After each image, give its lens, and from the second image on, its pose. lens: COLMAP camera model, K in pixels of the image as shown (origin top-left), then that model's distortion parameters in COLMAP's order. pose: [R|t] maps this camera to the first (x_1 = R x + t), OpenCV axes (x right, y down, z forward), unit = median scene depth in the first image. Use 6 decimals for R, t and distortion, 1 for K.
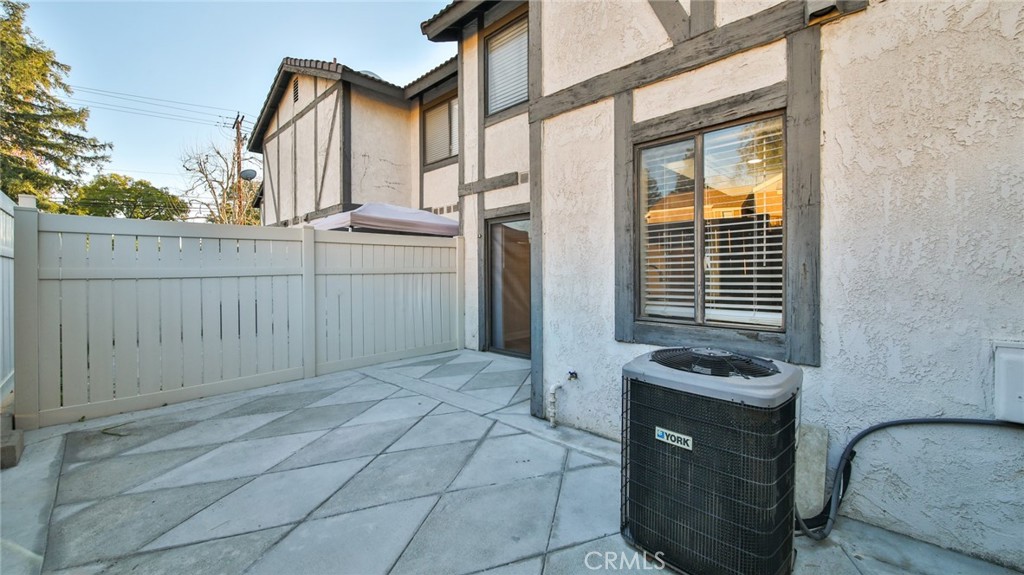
lens RADIAL K [[382.1, 0, 513.3], [0, 382.1, 279.8], [0, 0, 1]] dist [-0.001030, -0.000522]
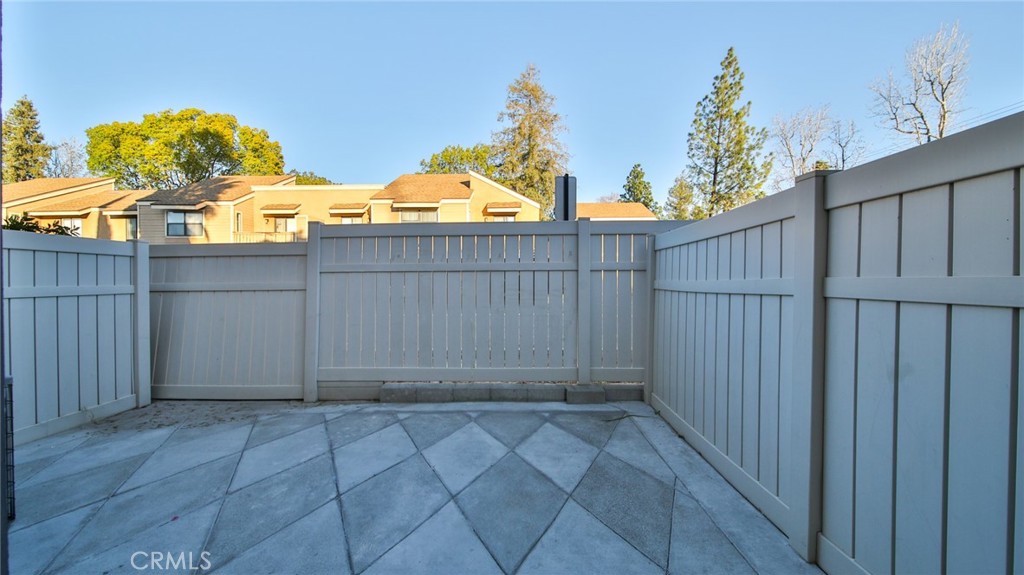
lens RADIAL K [[382.1, 0, 513.3], [0, 382.1, 279.8], [0, 0, 1]] dist [-0.001030, -0.000522]
pose [[-0.759621, 0.014160, -0.650211, -0.090394], [-0.000351, 0.999754, 0.022181, -0.065206], [0.650365, 0.017078, -0.759429, 1.958251]]
